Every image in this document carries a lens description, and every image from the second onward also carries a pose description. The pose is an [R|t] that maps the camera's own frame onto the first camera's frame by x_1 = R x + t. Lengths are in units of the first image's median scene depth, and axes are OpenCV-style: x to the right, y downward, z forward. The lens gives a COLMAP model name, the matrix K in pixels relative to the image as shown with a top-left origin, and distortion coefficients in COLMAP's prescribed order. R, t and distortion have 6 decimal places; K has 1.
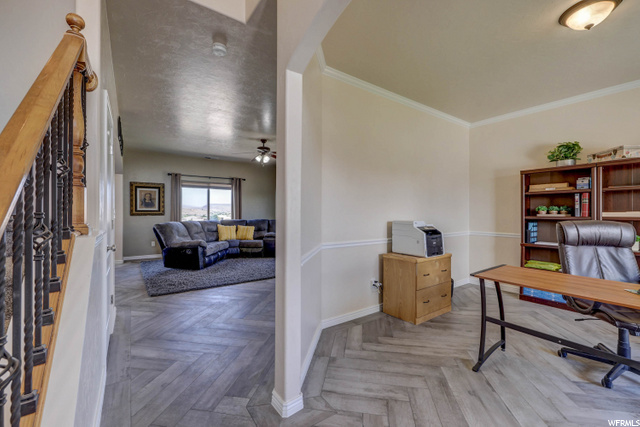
lens RADIAL K [[267.9, 0, 320.0], [0, 267.9, 213.5], [0, 0, 1]] dist [0.000534, 0.000063]
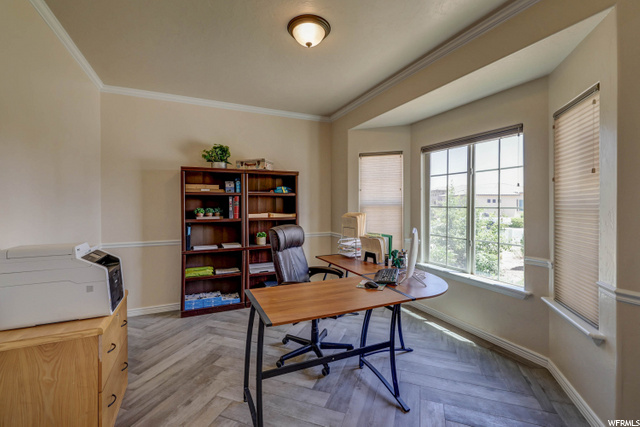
lens RADIAL K [[279.4, 0, 322.6], [0, 279.4, 207.3], [0, 0, 1]] dist [0.000779, 0.000111]
pose [[0.181974, -0.006482, 0.983282, -0.046973], [0.008152, 0.999954, 0.005083, -0.035410], [-0.983270, 0.007091, 0.182018, 0.459253]]
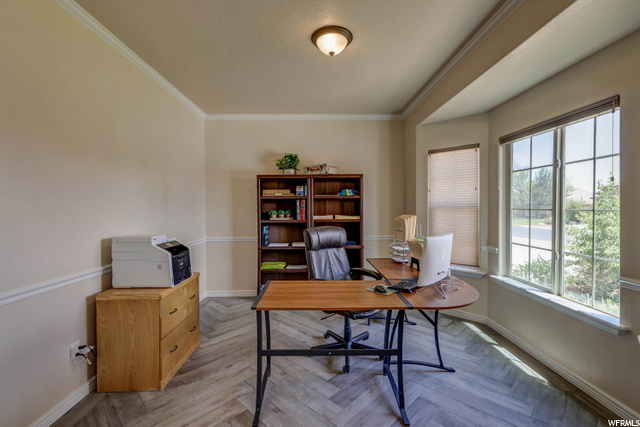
lens RADIAL K [[288.6, 0, 321.2], [0, 288.6, 211.5], [0, 0, 1]] dist [0.000549, 0.000078]
pose [[0.566854, -0.013235, 0.823712, -0.006141], [0.010018, 0.999908, 0.009172, -0.034782], [-0.823757, 0.003052, 0.566934, 0.220409]]
